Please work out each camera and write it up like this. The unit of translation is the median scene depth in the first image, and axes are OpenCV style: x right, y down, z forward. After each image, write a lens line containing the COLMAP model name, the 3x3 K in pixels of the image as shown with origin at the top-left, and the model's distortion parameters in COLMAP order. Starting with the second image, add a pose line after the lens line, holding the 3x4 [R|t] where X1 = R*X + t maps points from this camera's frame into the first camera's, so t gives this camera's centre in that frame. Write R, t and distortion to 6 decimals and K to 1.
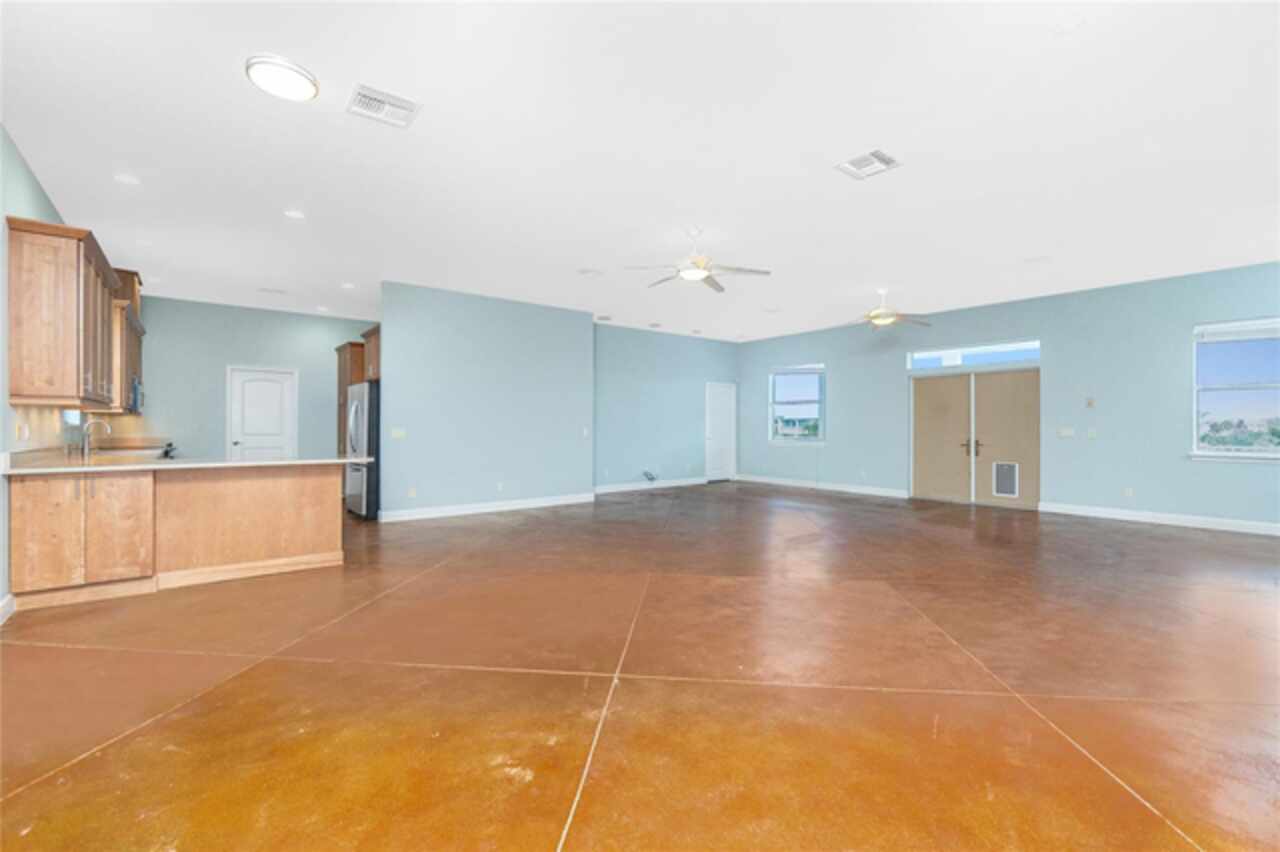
lens RADIAL K [[554.8, 0, 640.0], [0, 554.8, 426.0], [0, 0, 1]] dist [0.000872, 0.000184]
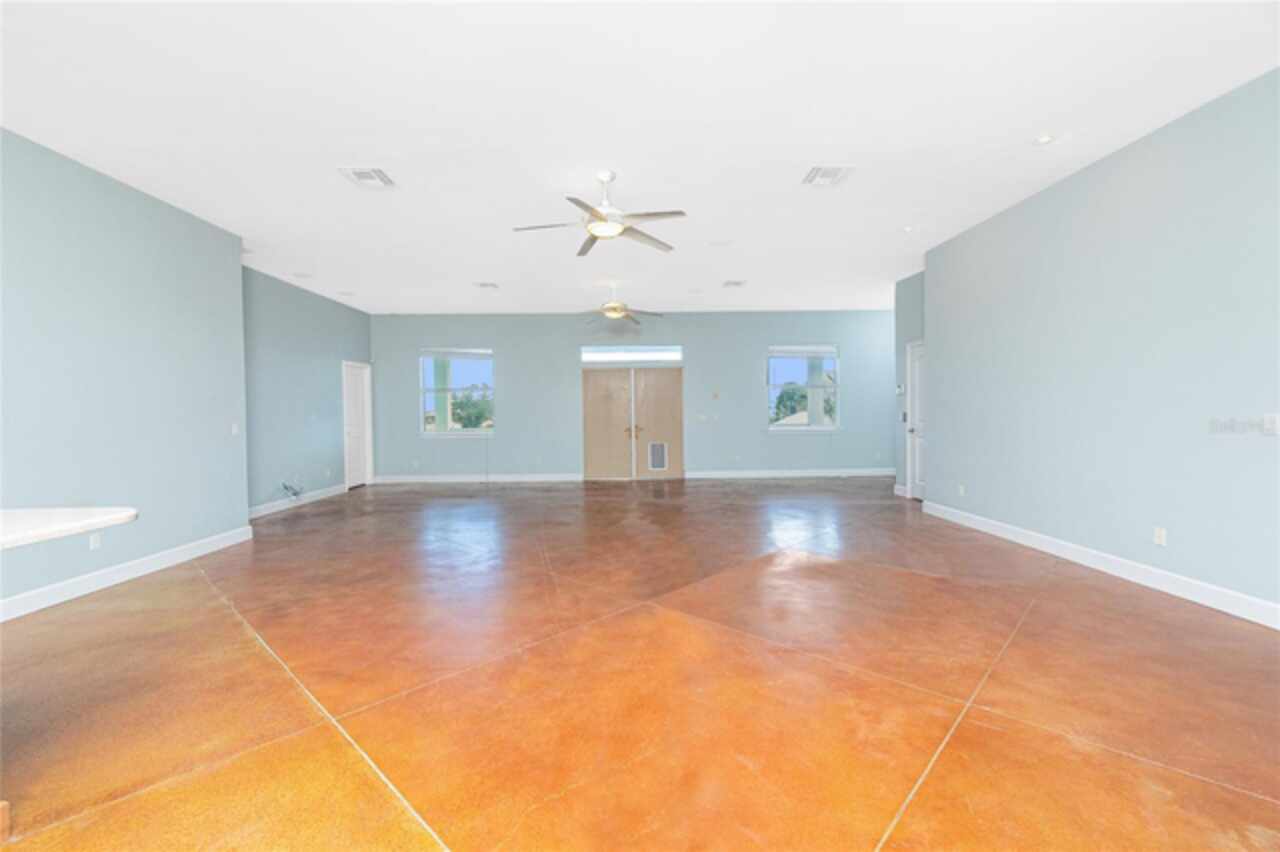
lens RADIAL K [[547.3, 0, 645.9], [0, 547.3, 423.6], [0, 0, 1]] dist [-0.025785, 0.009349]
pose [[0.611687, -0.023851, 0.790740, -0.302228], [0.014015, 0.999715, 0.019313, -0.000238], [-0.790976, -0.000731, 0.611847, 0.271849]]
